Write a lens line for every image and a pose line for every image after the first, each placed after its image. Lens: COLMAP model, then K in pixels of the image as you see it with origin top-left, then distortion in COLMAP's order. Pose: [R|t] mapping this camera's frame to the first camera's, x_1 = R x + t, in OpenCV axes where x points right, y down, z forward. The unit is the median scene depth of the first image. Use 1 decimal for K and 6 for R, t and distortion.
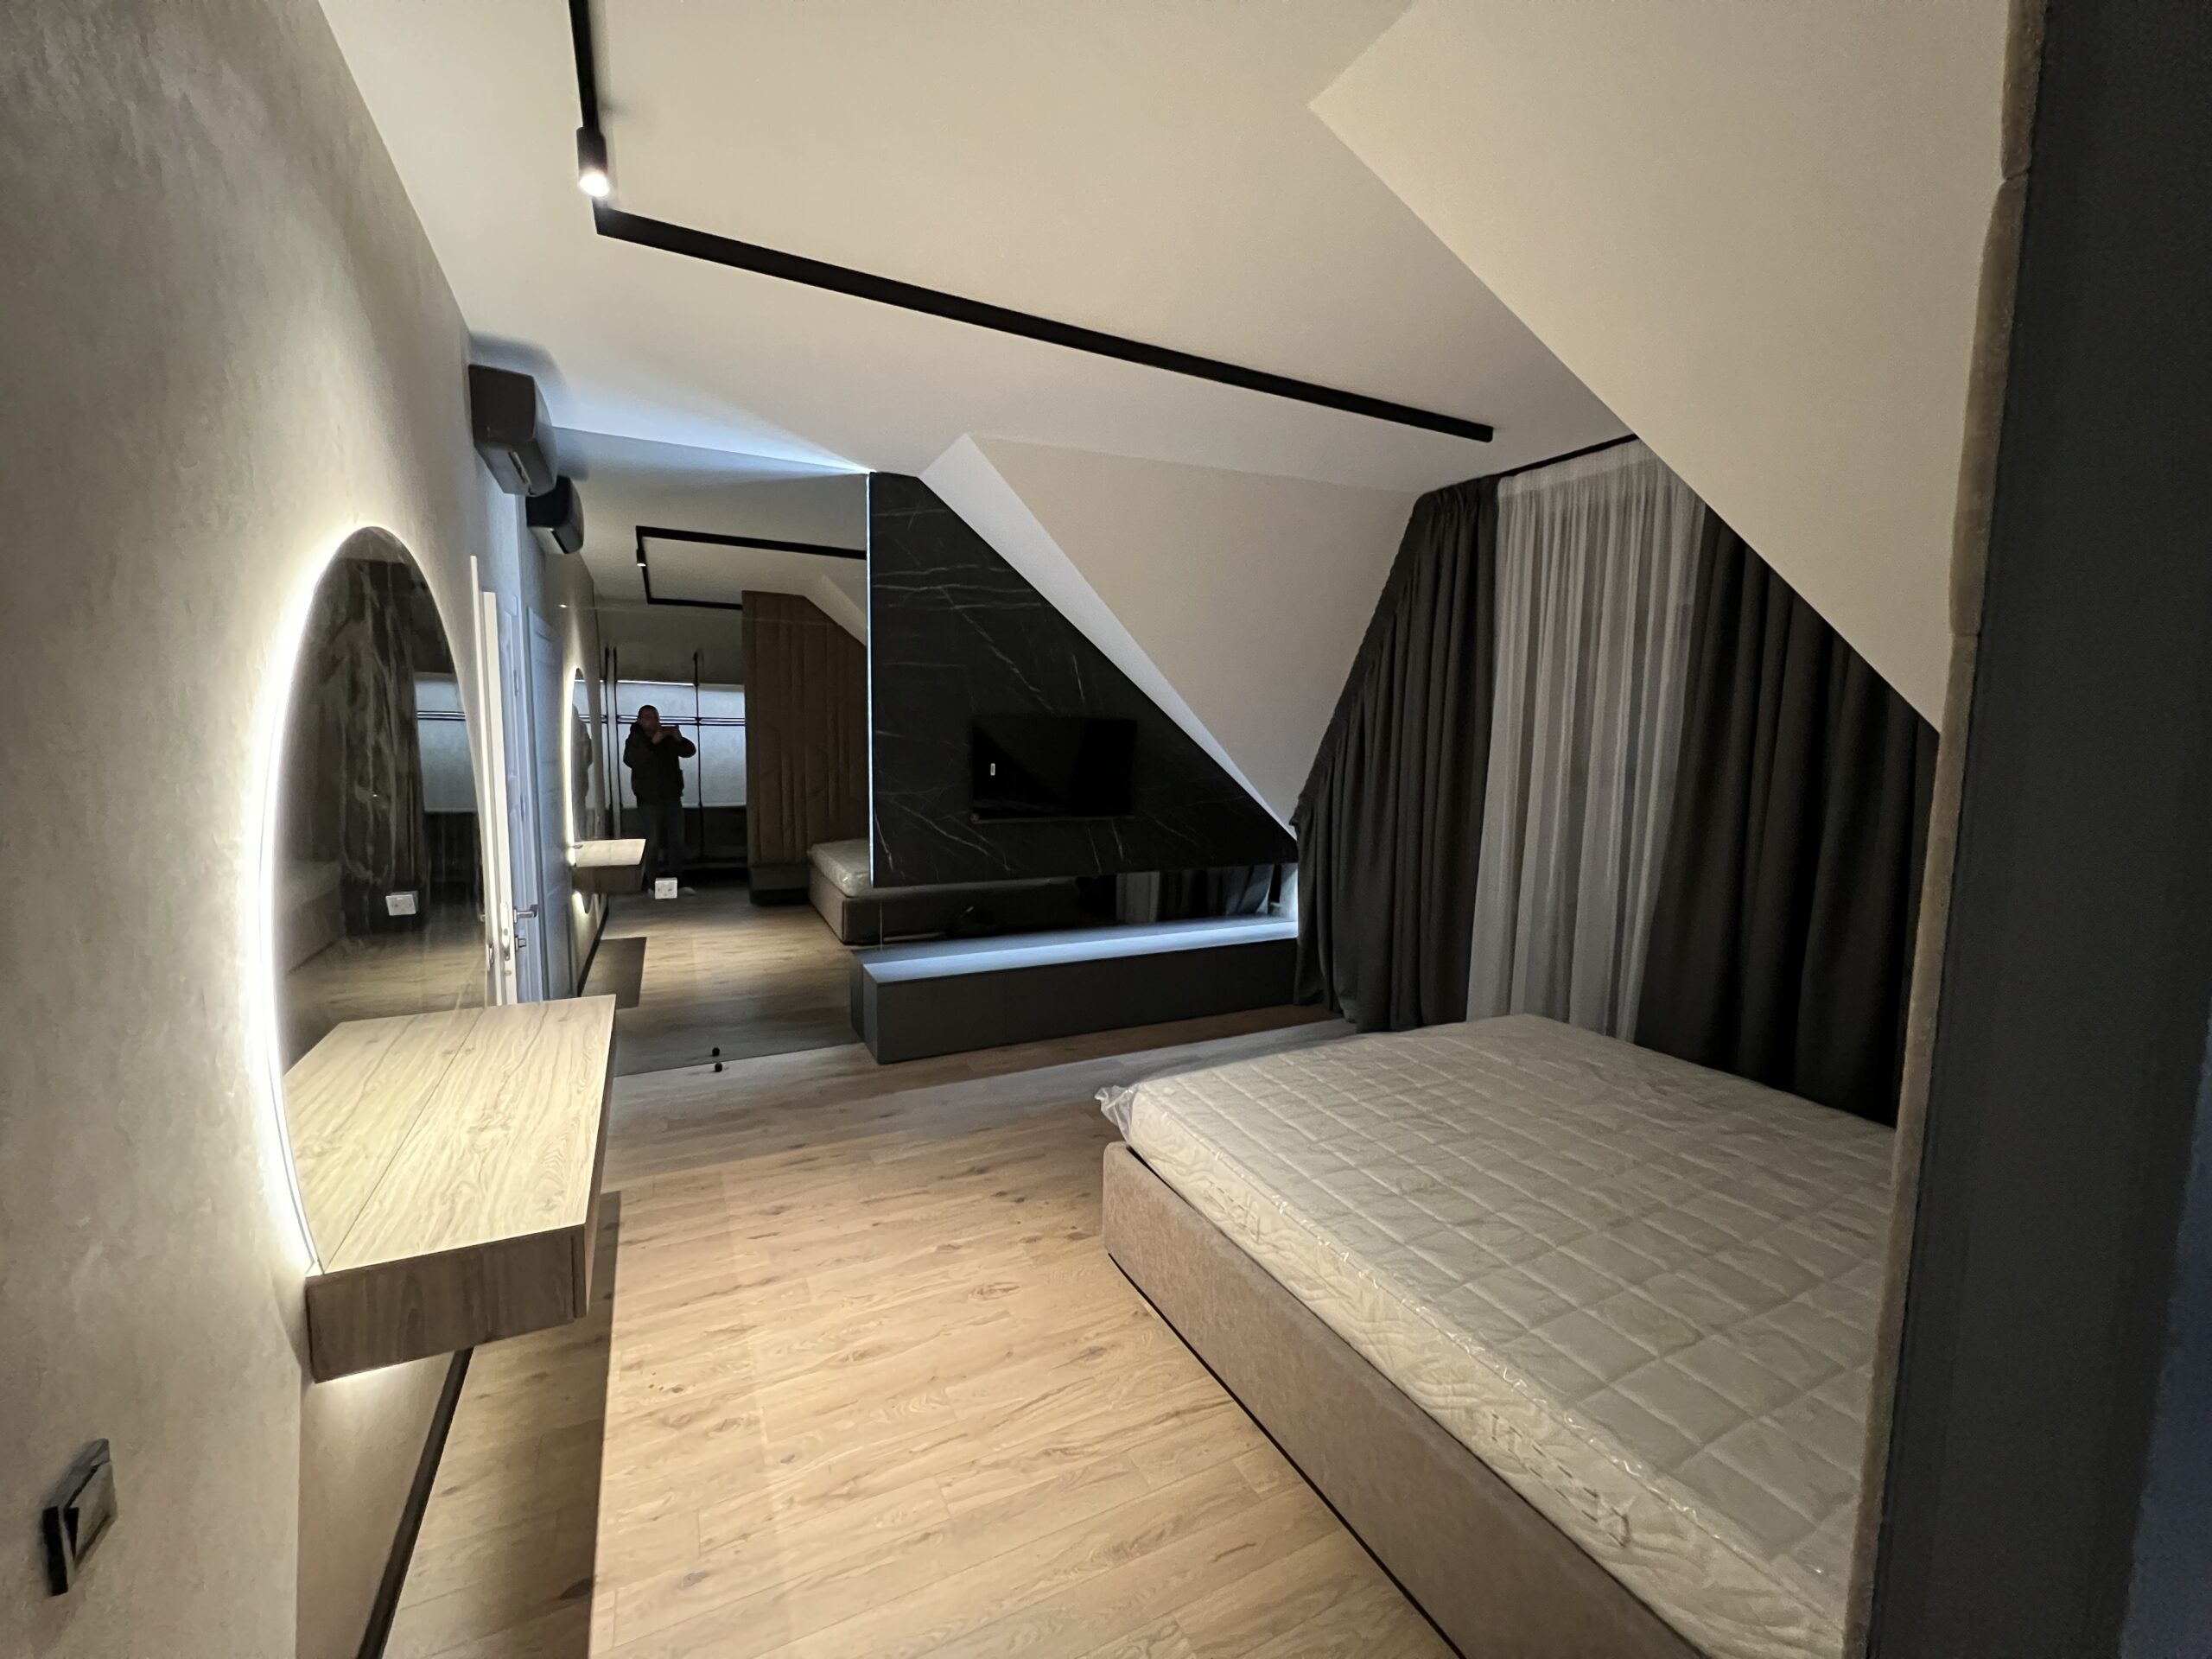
lens RADIAL K [[888.9, 0, 1108.6], [0, 888.9, 828.7], [0, 0, 1]] dist [-0.001377, 0.000263]
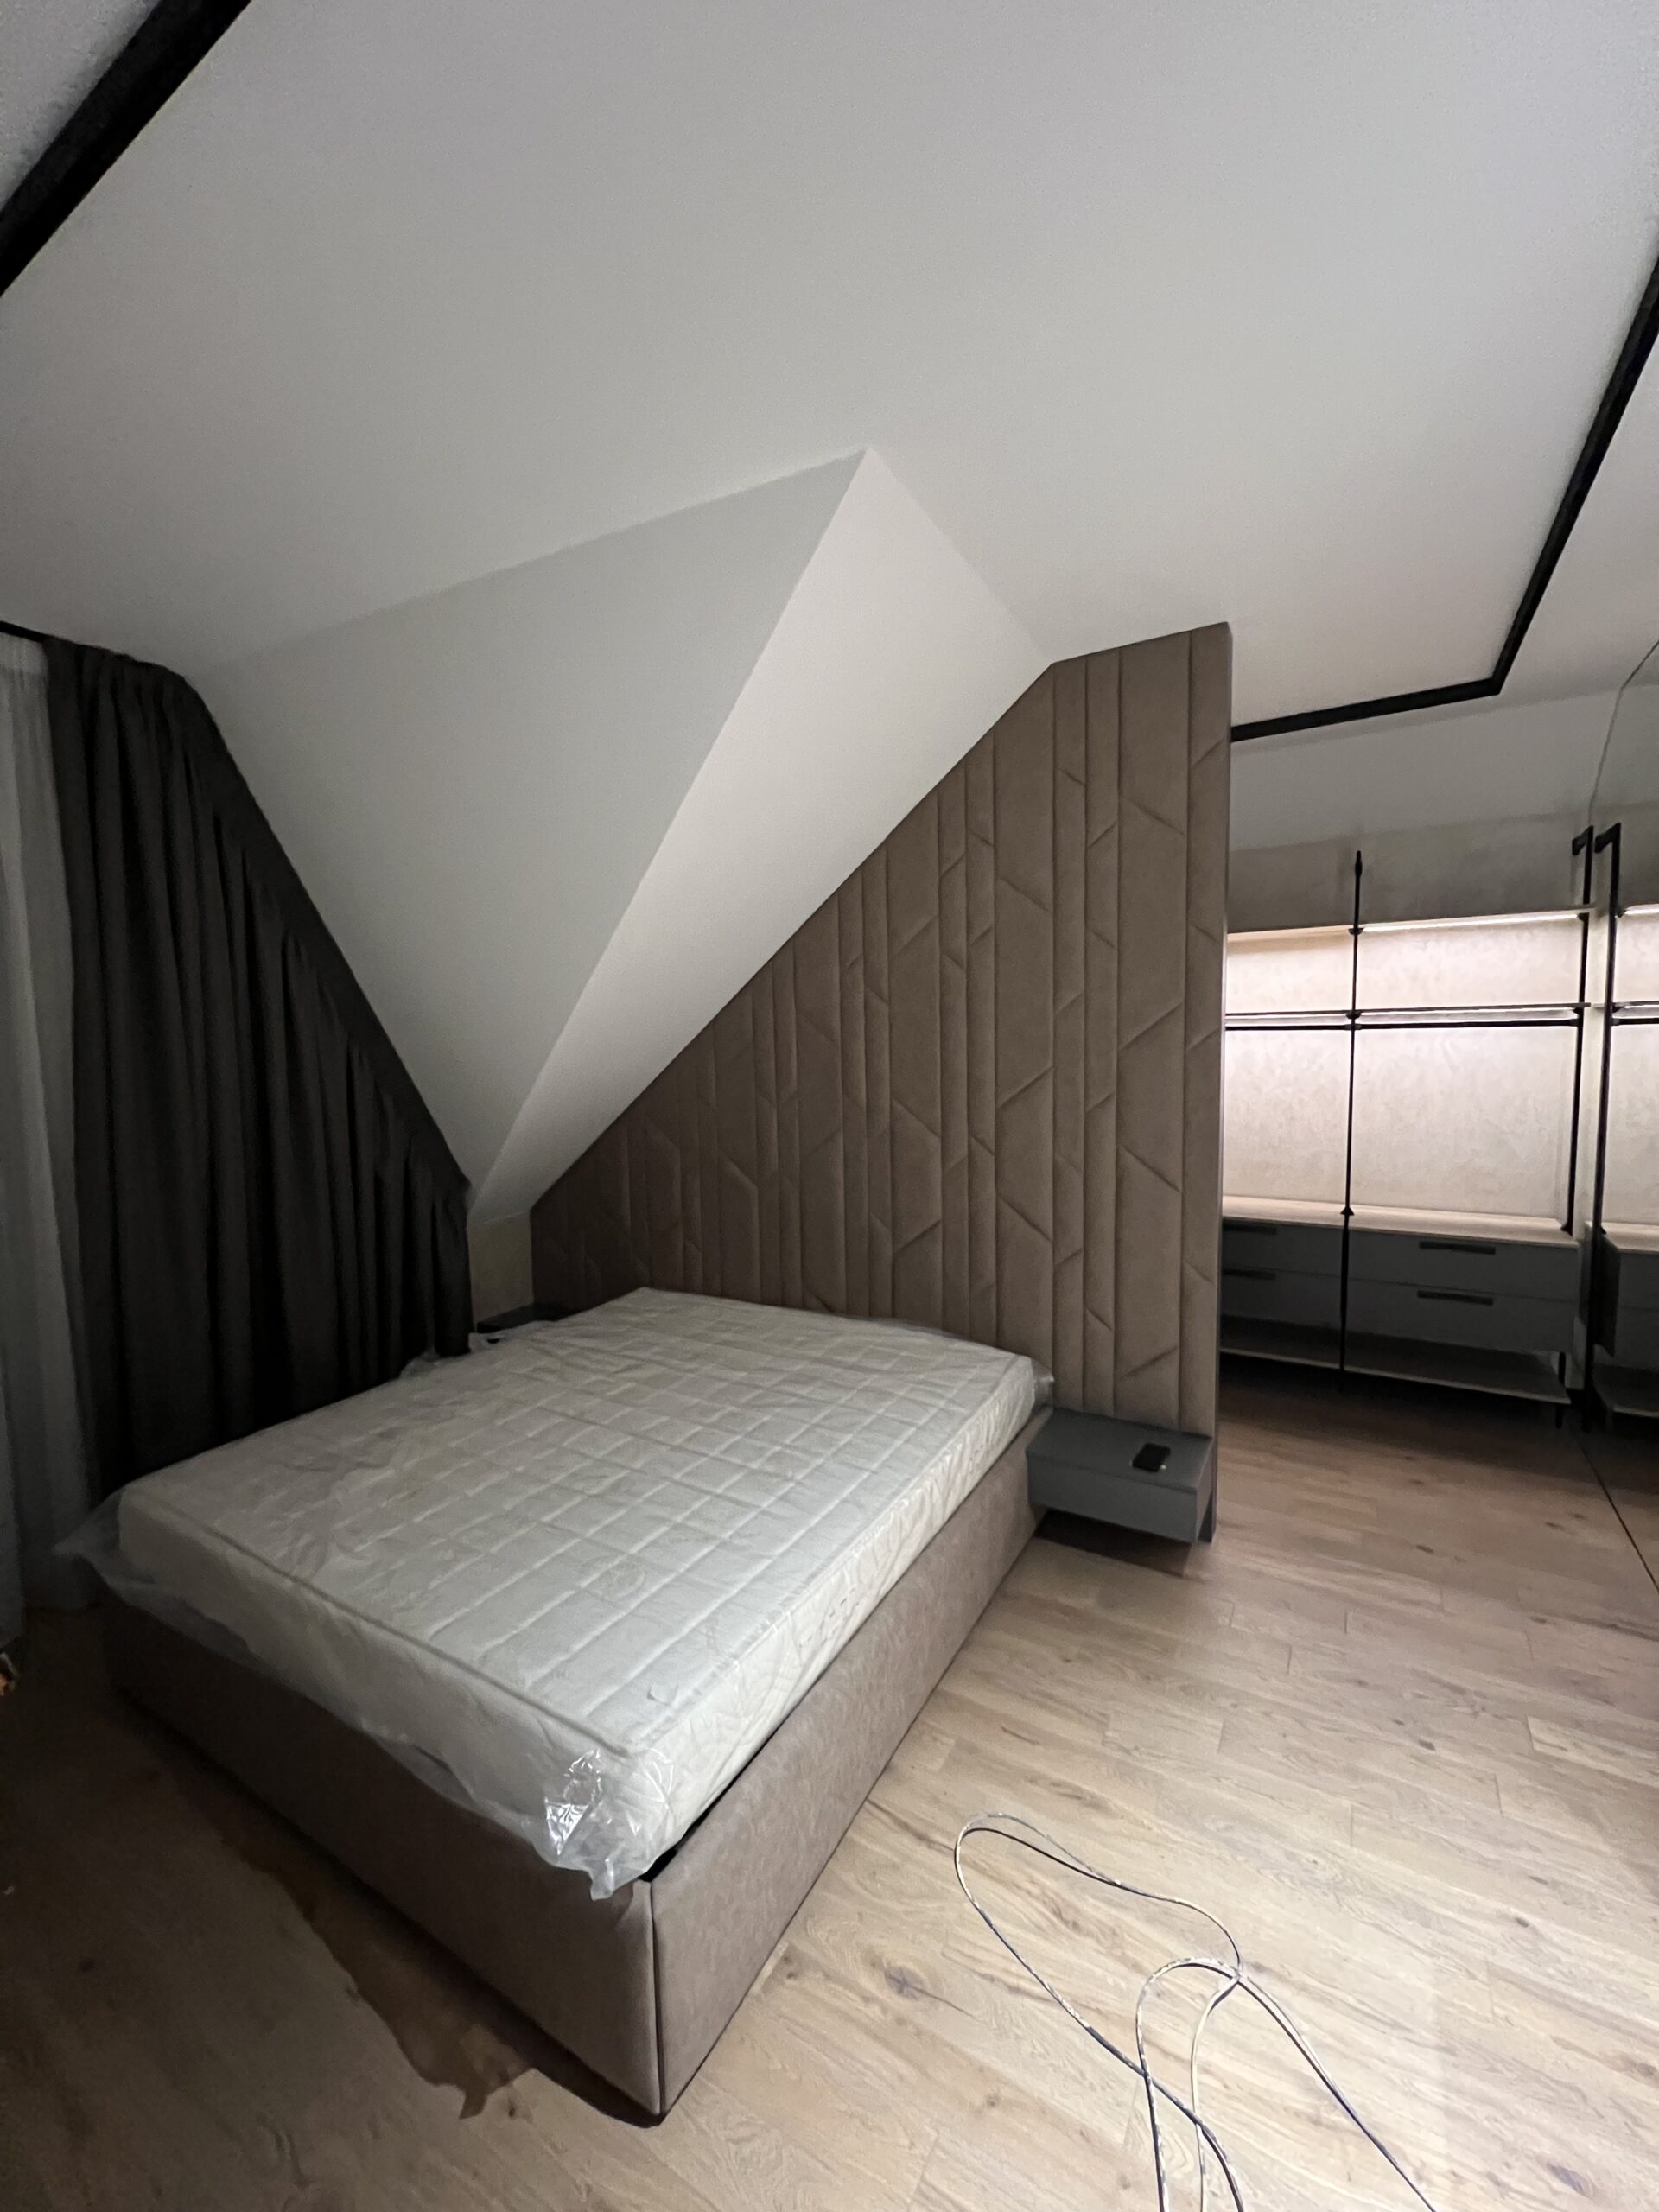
lens RADIAL K [[892.8, 0, 830.2], [0, 892.8, 1108.4], [0, 0, 1]] dist [0.002625, -0.000532]
pose [[-0.538808, -0.075173, 0.839068, -0.511847], [0.096944, 0.983861, 0.150398, -0.172557], [-0.836832, 0.162378, -0.522825, 1.304803]]
